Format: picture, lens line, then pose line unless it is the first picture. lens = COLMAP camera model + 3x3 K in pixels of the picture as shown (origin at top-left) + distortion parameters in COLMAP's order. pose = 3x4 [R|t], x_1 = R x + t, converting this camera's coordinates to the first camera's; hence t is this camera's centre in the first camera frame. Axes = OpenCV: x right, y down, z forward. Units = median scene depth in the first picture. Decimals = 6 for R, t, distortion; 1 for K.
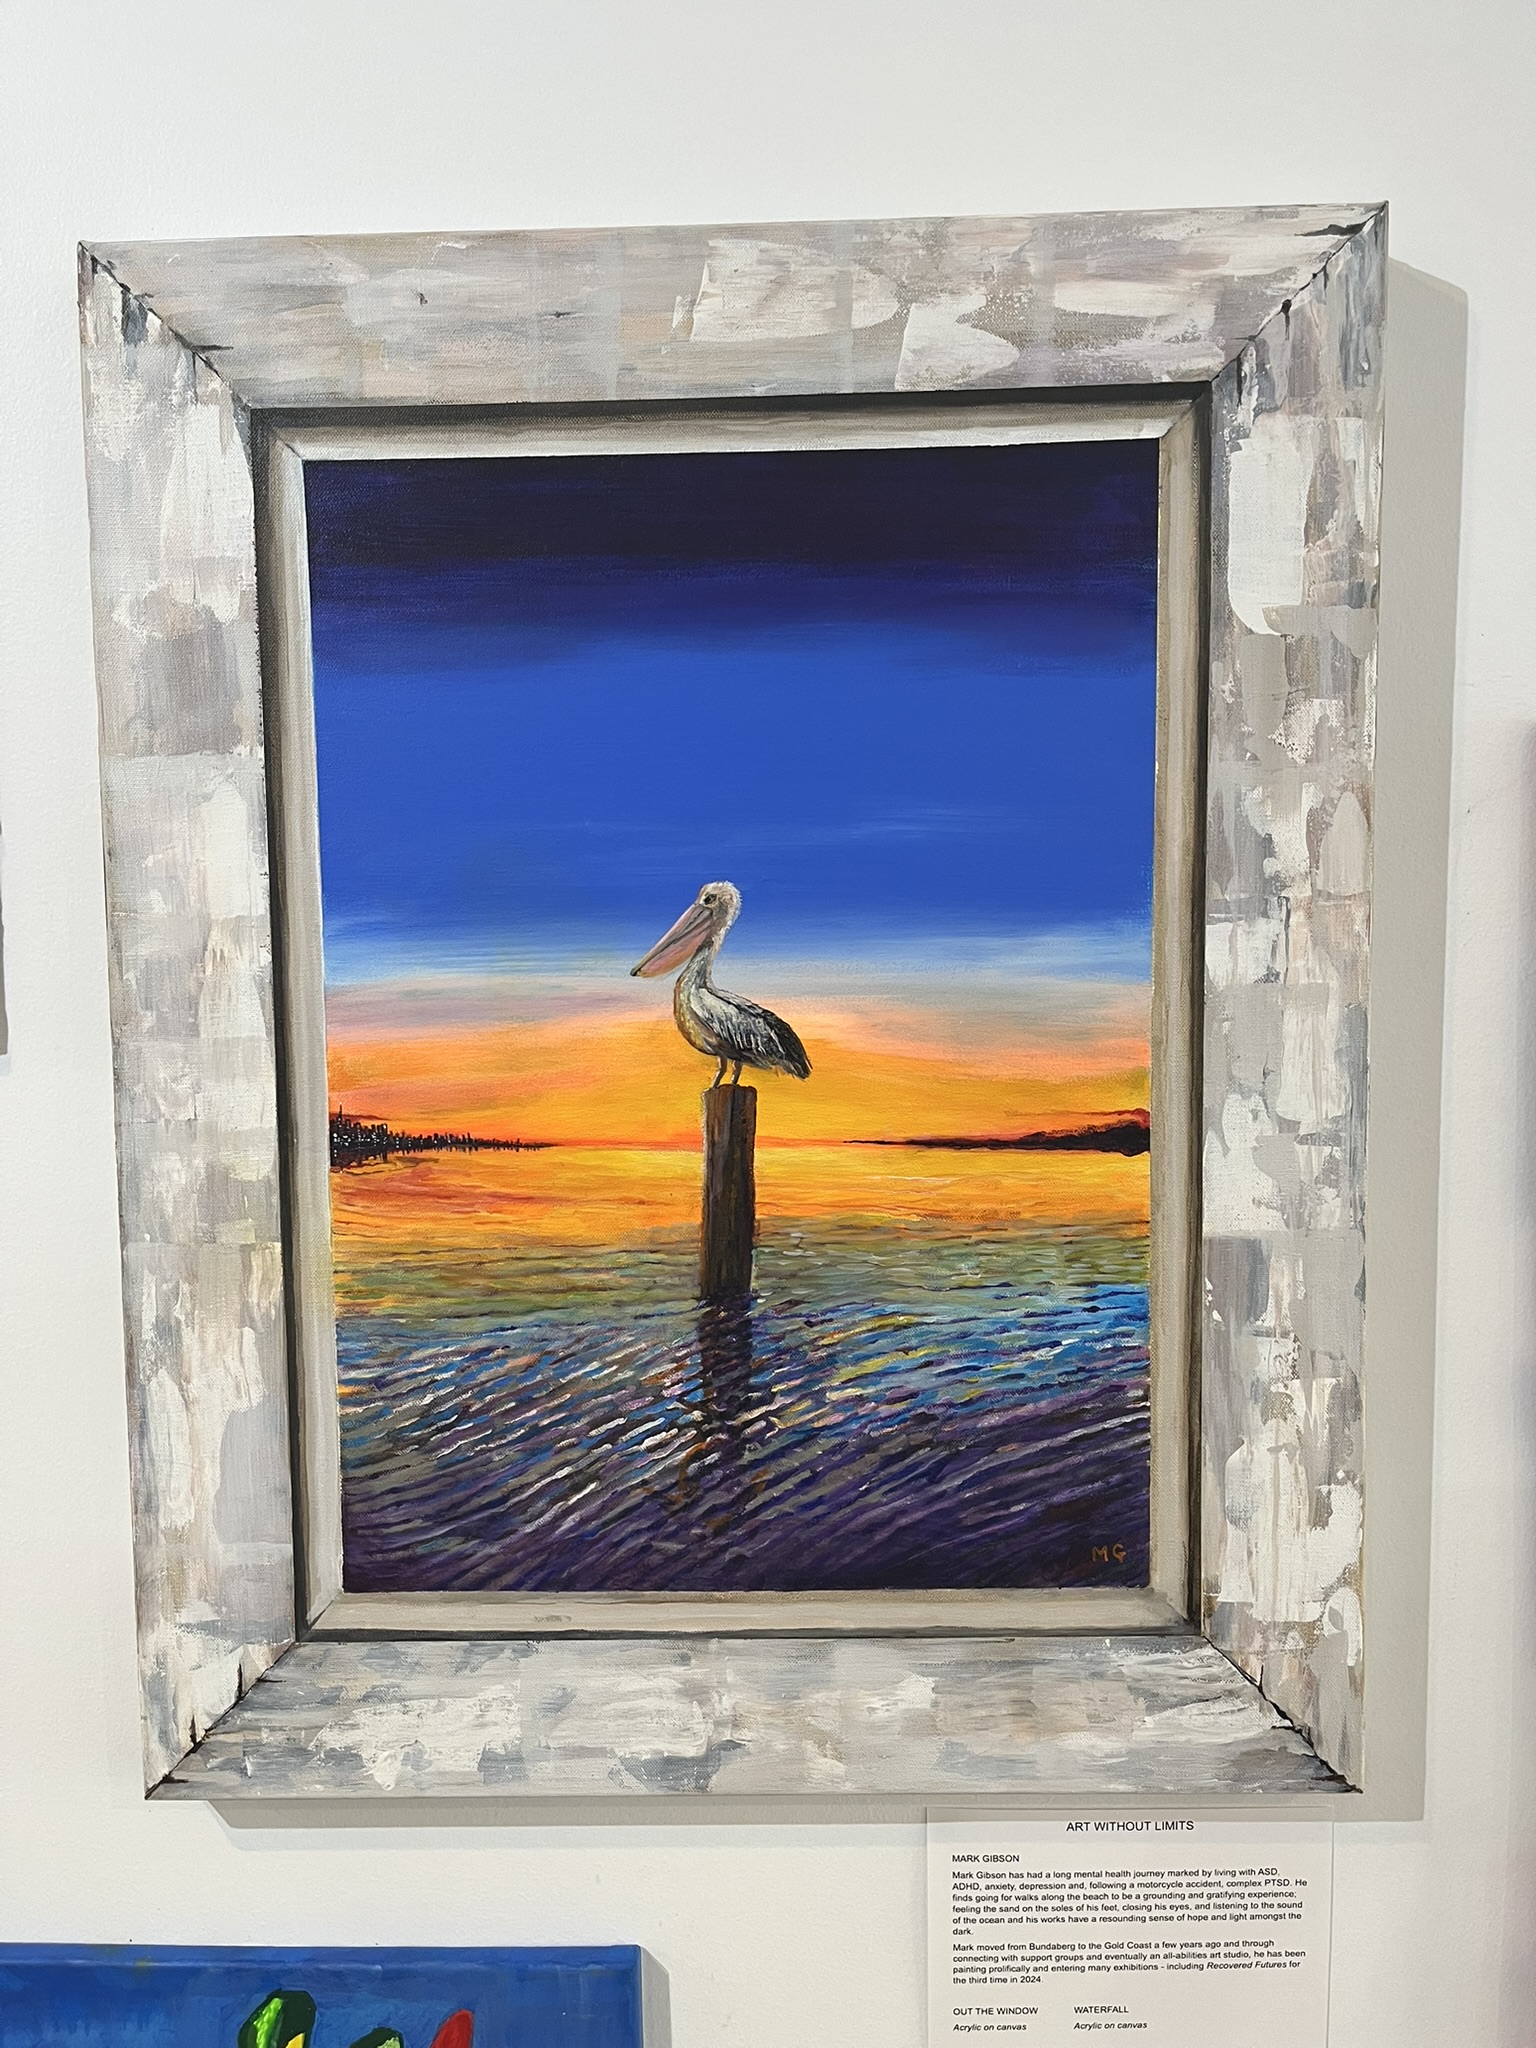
lens RADIAL K [[1551.6, 0, 756.9], [0, 1551.6, 1045.5], [0, 0, 1]] dist [0.046646, -0.085438]
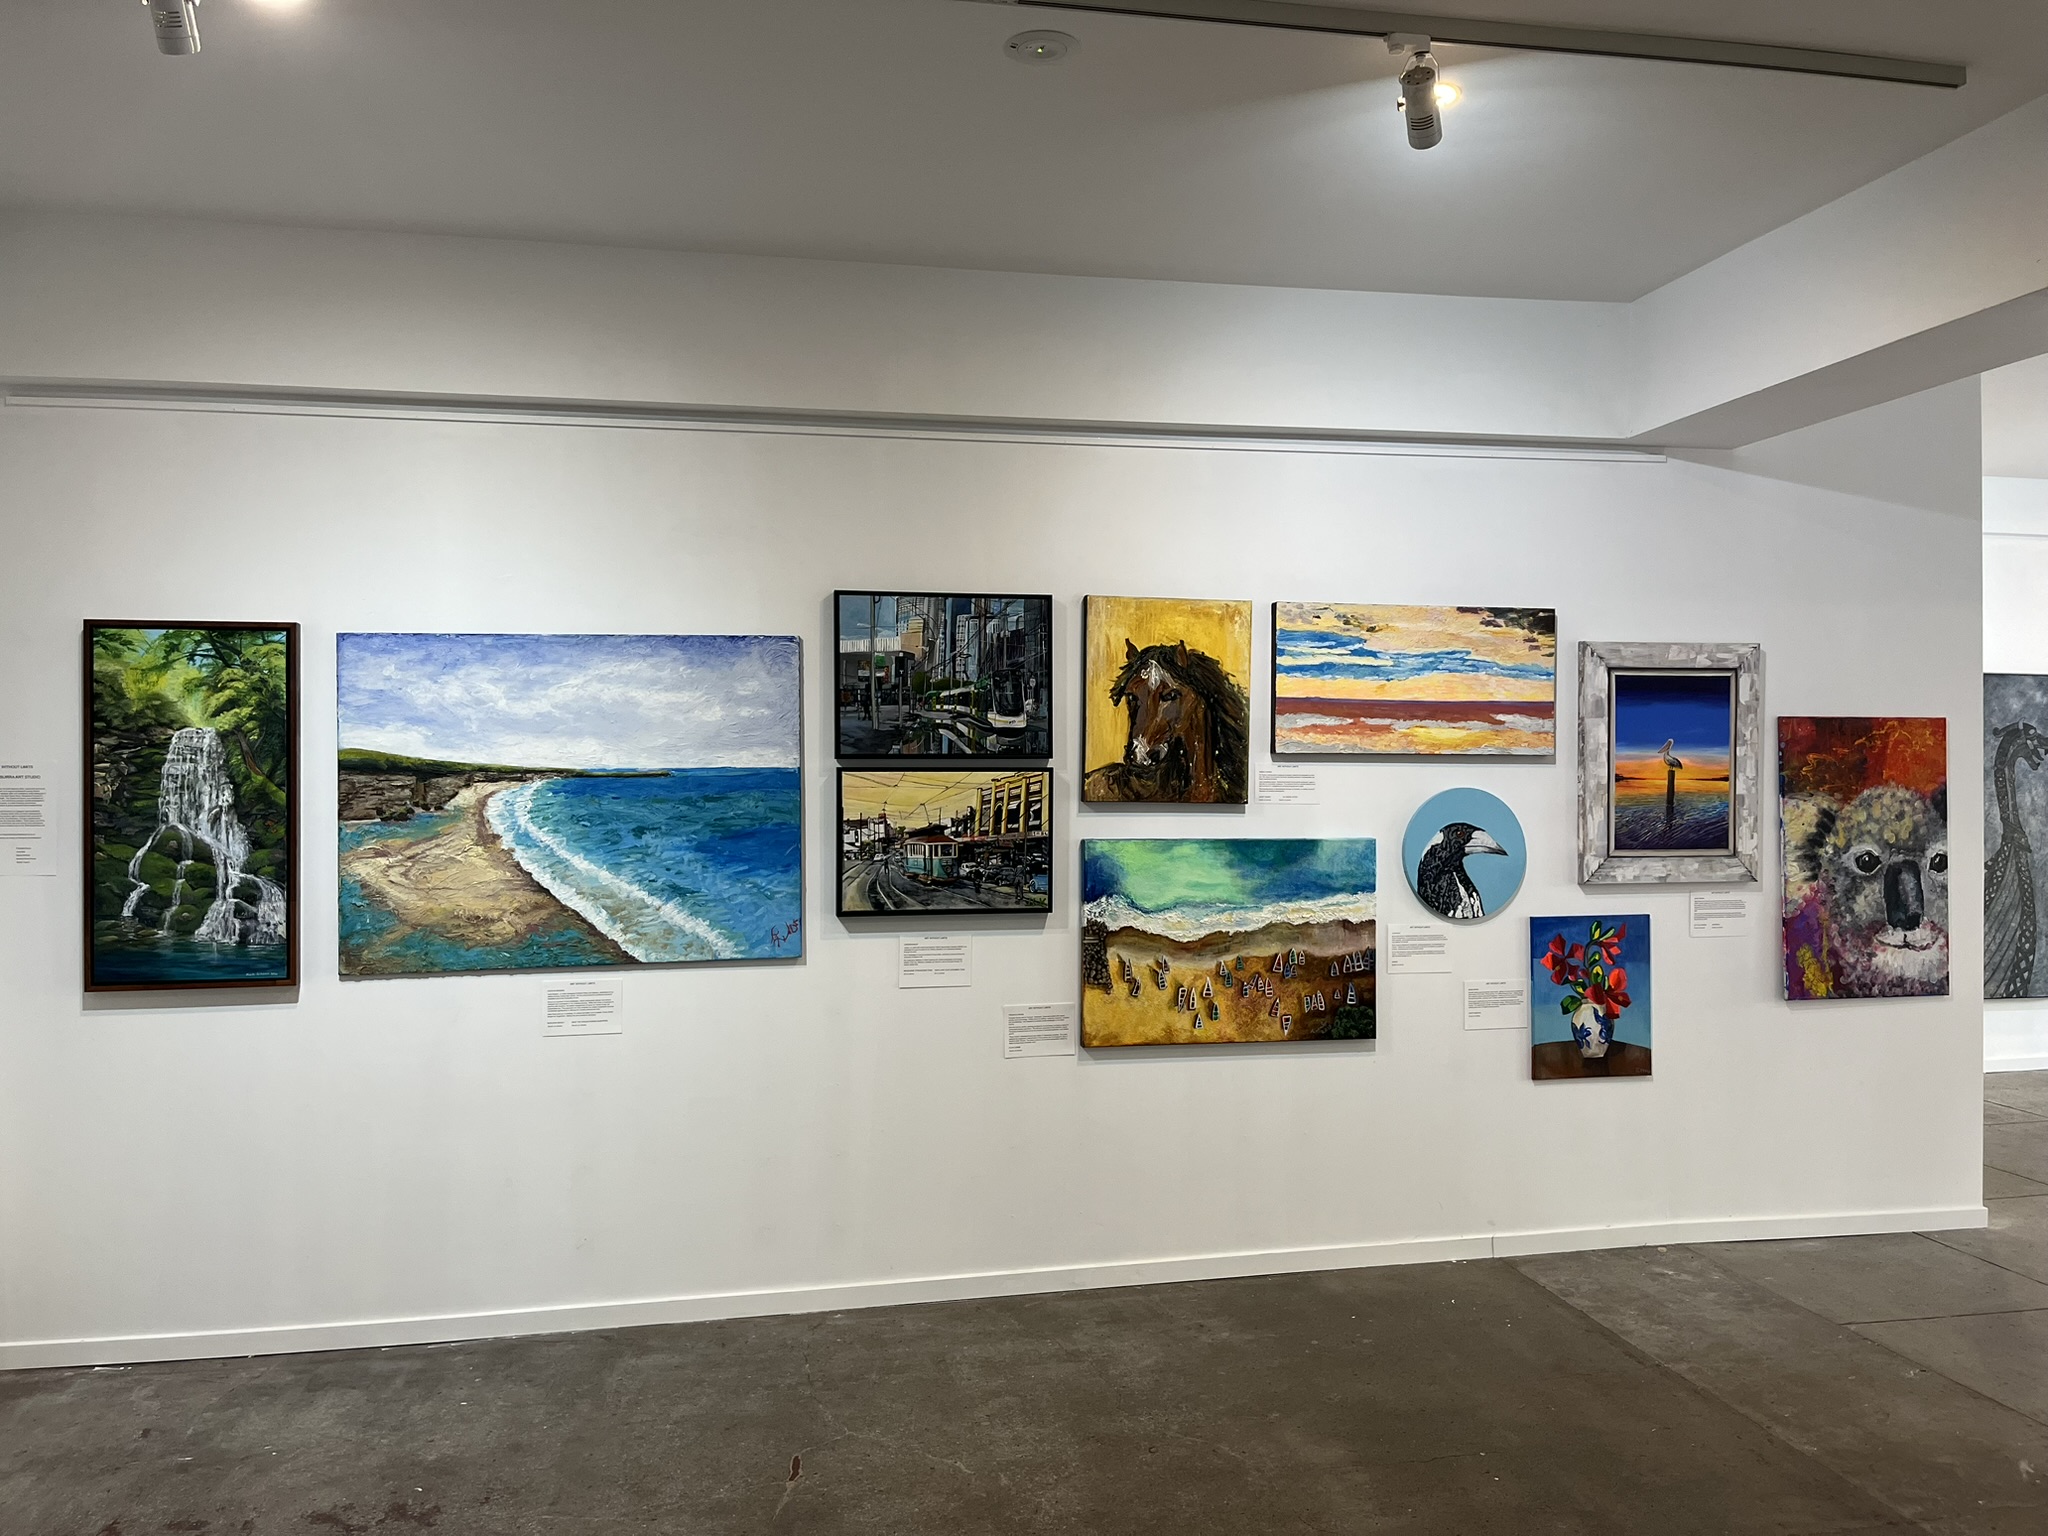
lens RADIAL K [[1551.6, 0, 1034.7], [0, 1551.6, 753.0], [0, 0, 1]] dist [0.046646, -0.085438]
pose [[0.976795, 0.016489, 0.213540, -4.007851], [-0.002498, 0.997841, -0.065624, 0.388110], [-0.214161, 0.063568, 0.974728, -4.789804]]
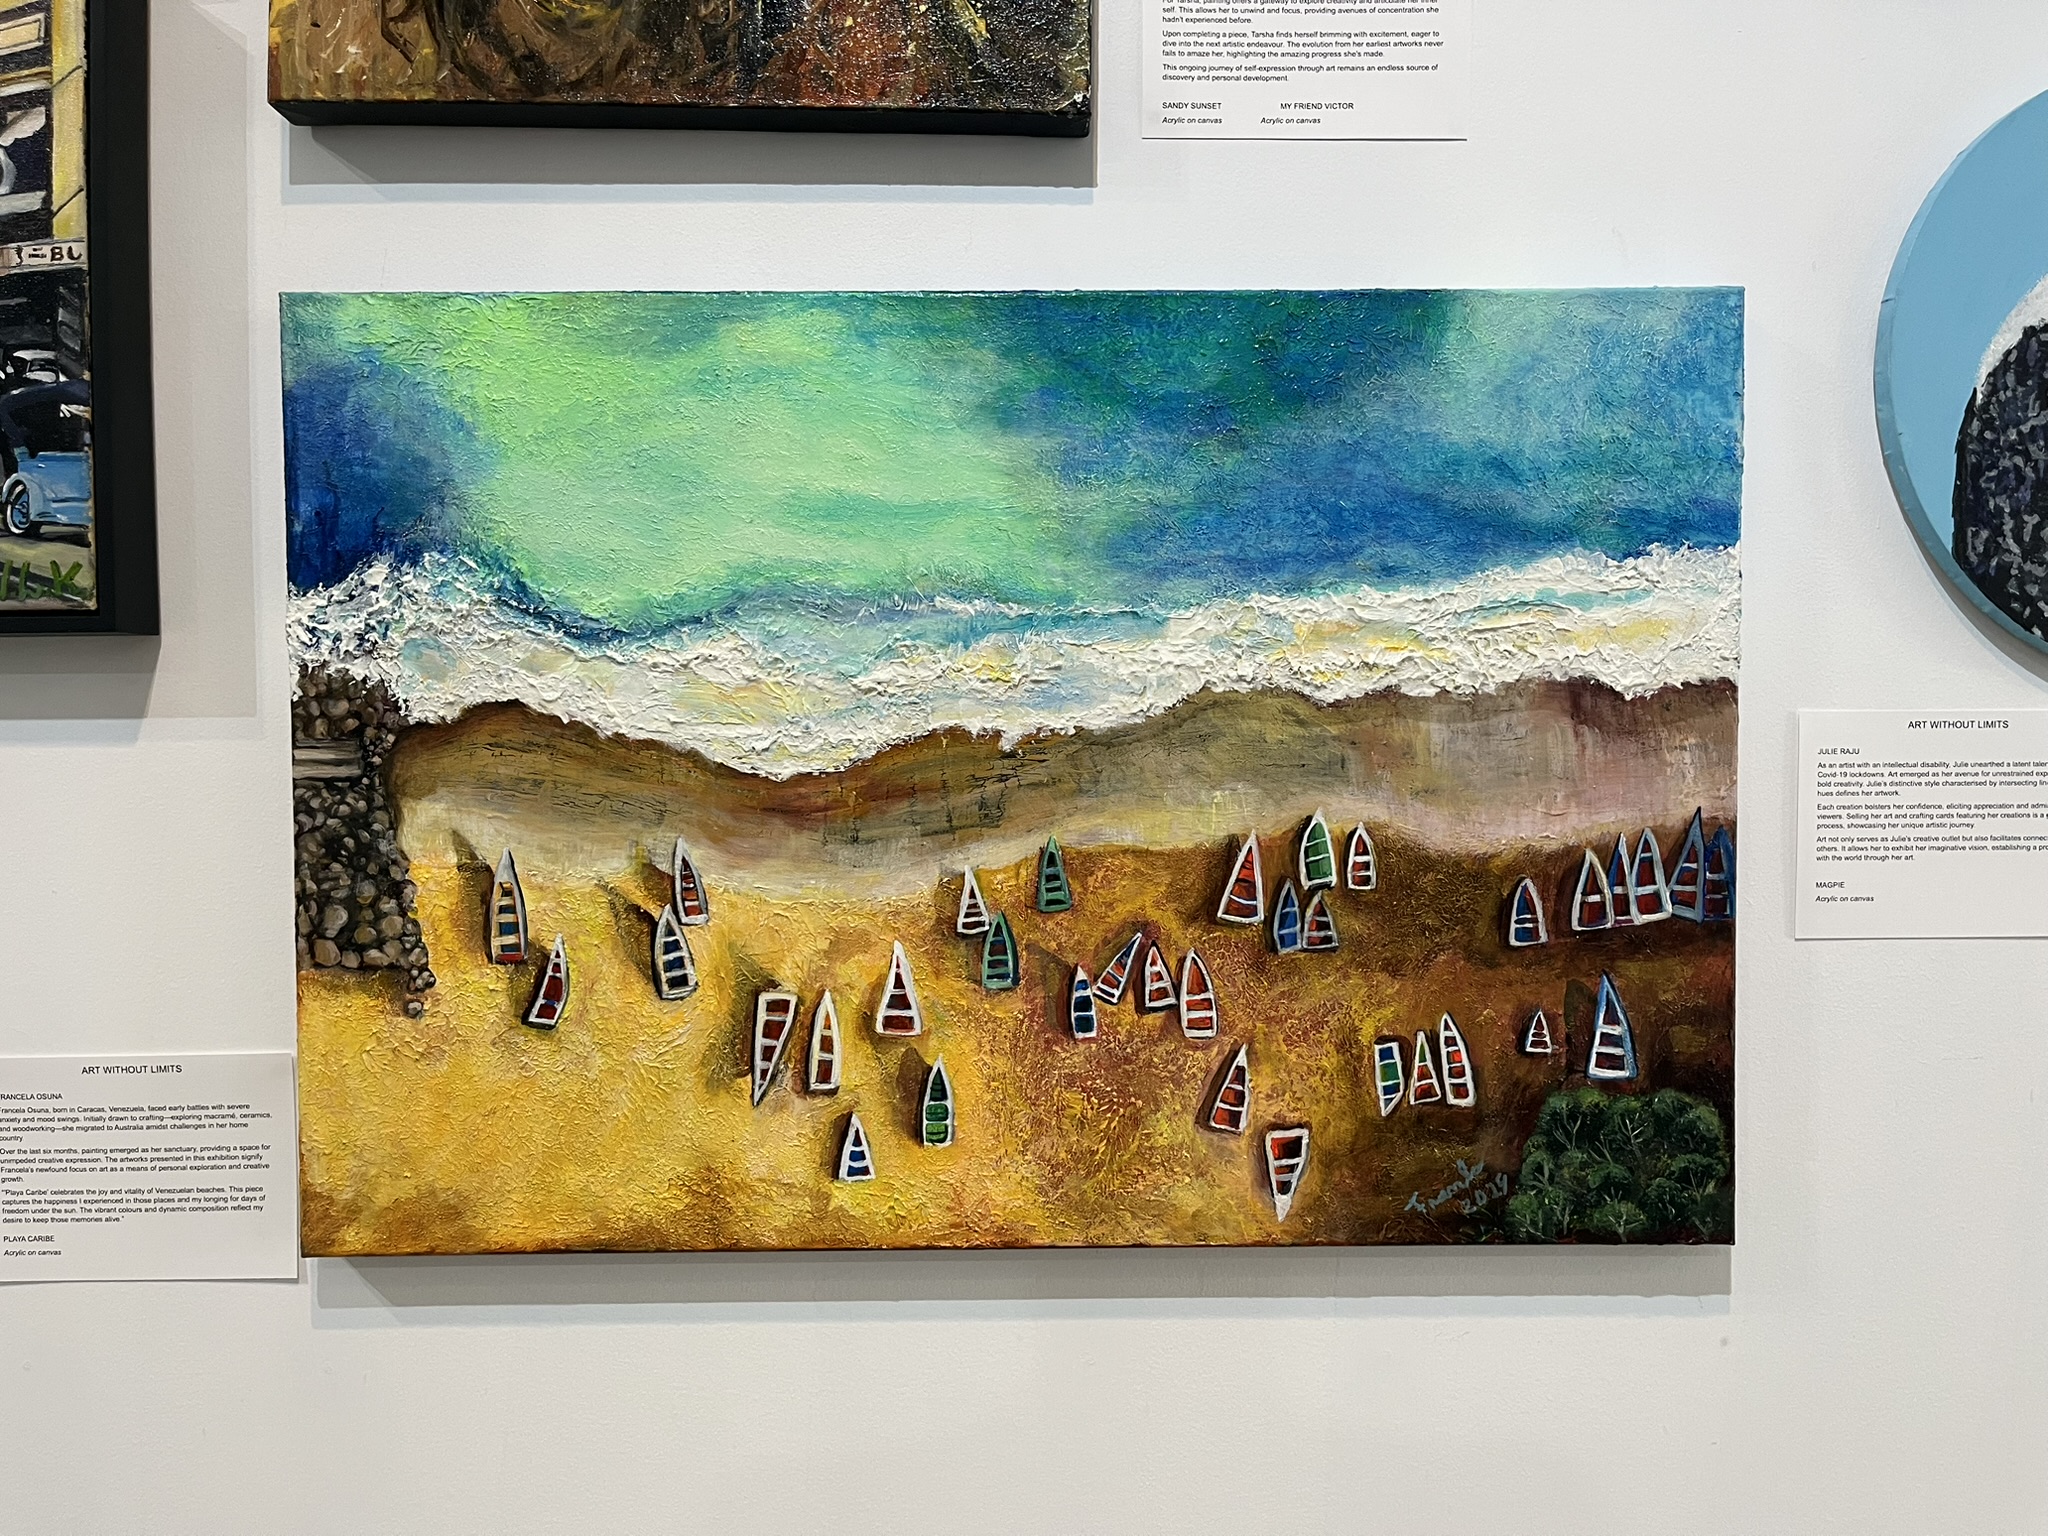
lens RADIAL K [[1551.6, 0, 1021.3], [0, 1551.6, 767.5], [0, 0, 1]] dist [0.046646, -0.085438]
pose [[0.999615, 0.003328, 0.027542, -1.946731], [-0.003092, 0.999958, -0.008609, 0.729700], [-0.027569, 0.008521, 0.999584, -0.210797]]
